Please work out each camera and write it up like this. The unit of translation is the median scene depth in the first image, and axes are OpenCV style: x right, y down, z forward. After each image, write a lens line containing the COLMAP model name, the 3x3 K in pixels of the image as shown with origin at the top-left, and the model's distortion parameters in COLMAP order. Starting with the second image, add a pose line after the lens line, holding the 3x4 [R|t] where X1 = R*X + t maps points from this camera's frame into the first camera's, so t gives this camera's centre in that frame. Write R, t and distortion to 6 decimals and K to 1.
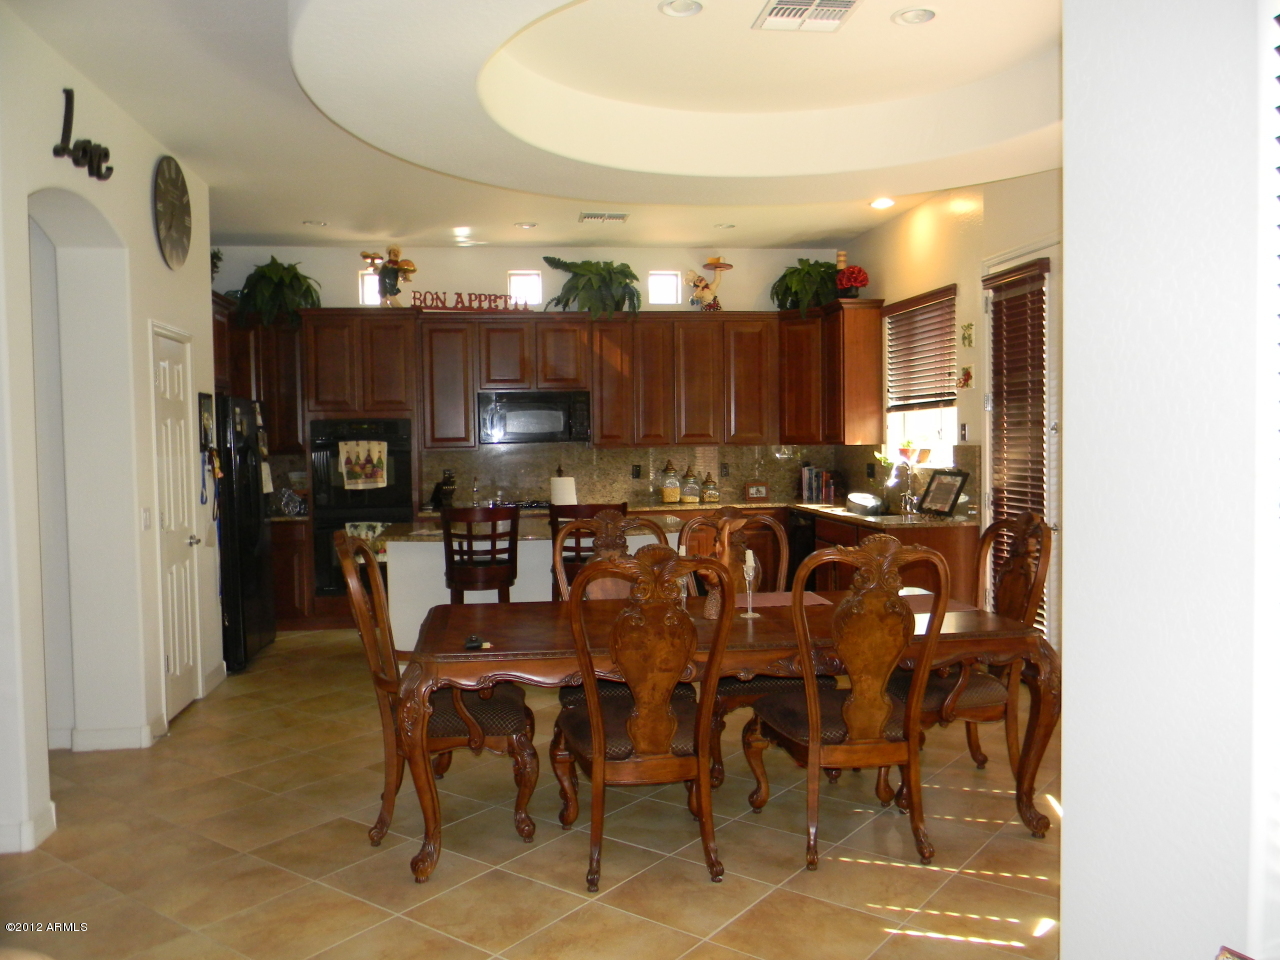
lens RADIAL K [[1021.9, 0, 630.7], [0, 1021.9, 478.8], [0, 0, 1]] dist [0.007876, -0.026807]
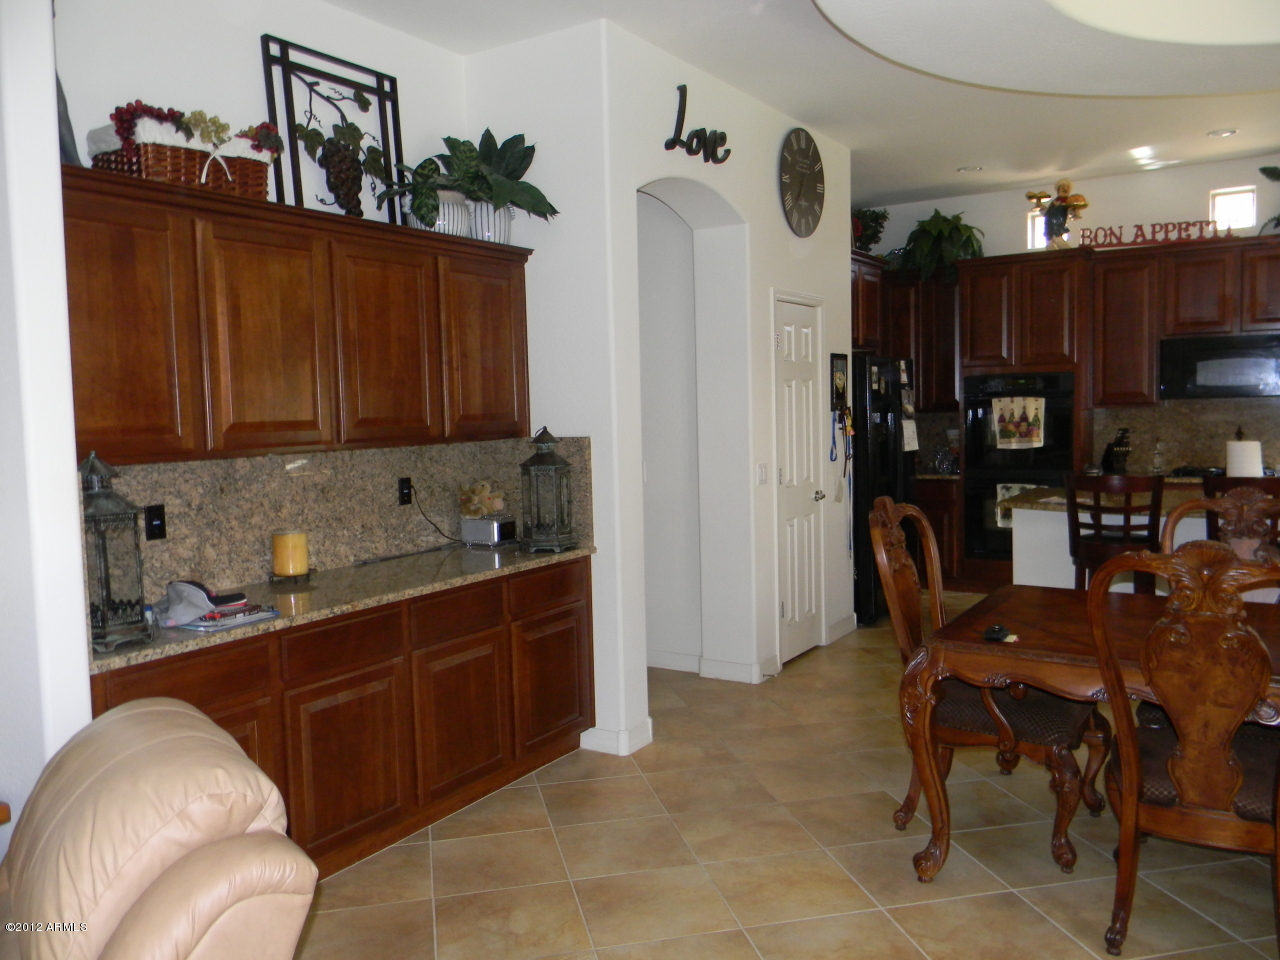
lens RADIAL K [[1021.9, 0, 630.7], [0, 1021.9, 478.8], [0, 0, 1]] dist [0.007876, -0.026807]
pose [[0.761713, 0.043312, -0.646465, 0.075615], [-0.012710, 0.998570, 0.051926, -0.006623], [0.647789, -0.031336, 0.761175, 0.056471]]
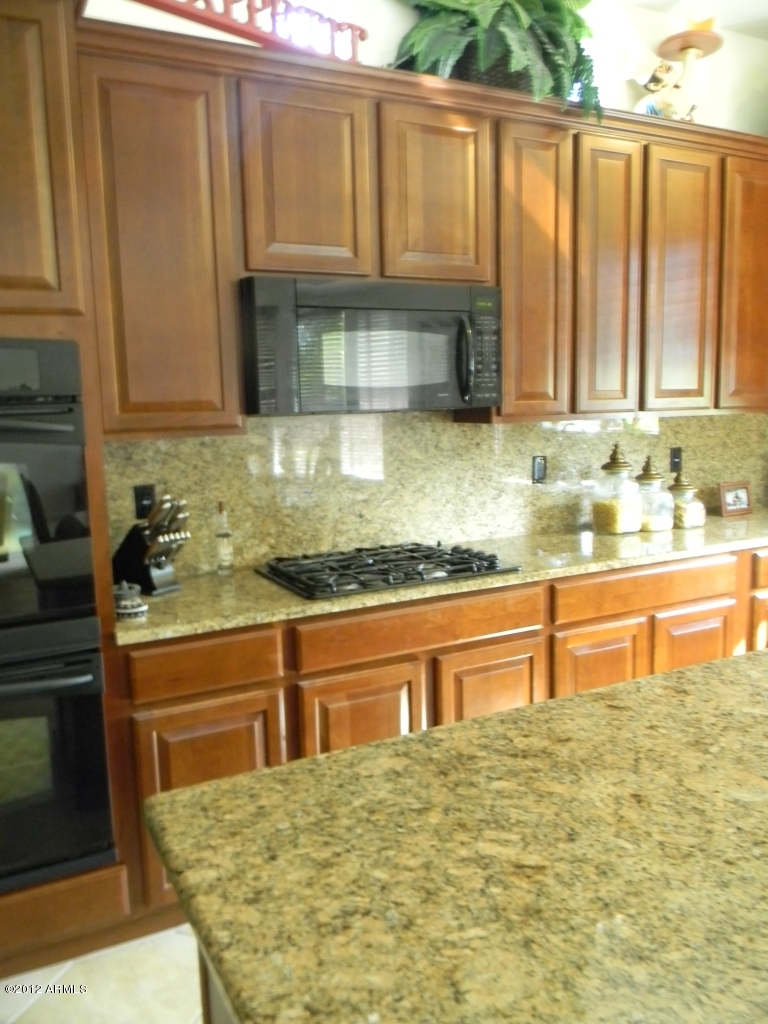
lens RADIAL K [[817.5, 0, 384.1], [0, 817.5, 506.2], [0, 0, 1]] dist [0.007876, -0.026807]
pose [[0.940929, -0.051293, 0.334696, -0.216152], [0.023747, 0.996022, 0.085884, -0.027928], [-0.337770, -0.072862, 0.938404, 0.740633]]
